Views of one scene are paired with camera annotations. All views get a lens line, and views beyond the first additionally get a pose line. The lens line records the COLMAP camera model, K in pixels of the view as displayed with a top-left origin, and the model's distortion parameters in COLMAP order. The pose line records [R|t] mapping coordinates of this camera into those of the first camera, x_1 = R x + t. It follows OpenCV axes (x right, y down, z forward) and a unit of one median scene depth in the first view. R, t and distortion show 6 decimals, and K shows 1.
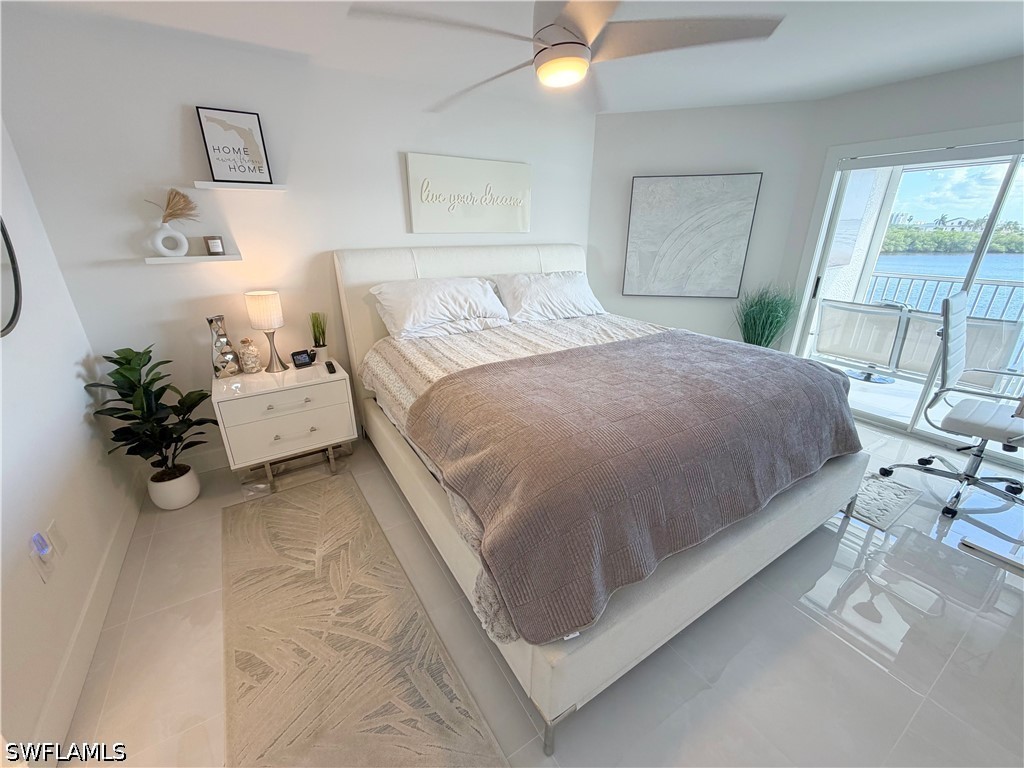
lens RADIAL K [[407.4, 0, 504.2], [0, 407.4, 383.1], [0, 0, 1]] dist [-0.000395, 0.000919]
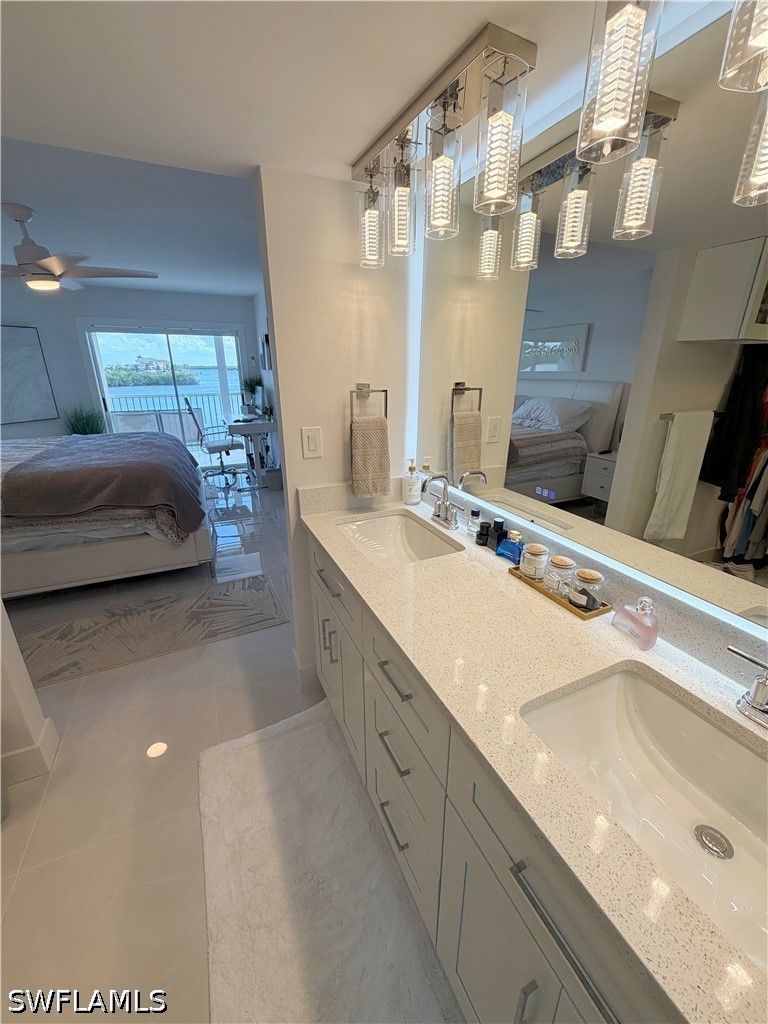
lens RADIAL K [[407.4, 0, 381.3], [0, 407.4, 510.0], [0, 0, 1]] dist [-0.000395, 0.000919]
pose [[0.130250, -0.322174, 0.937677, -0.699732], [0.346640, 0.900848, 0.261370, 0.088599], [-0.928911, 0.290993, 0.229014, -0.228898]]
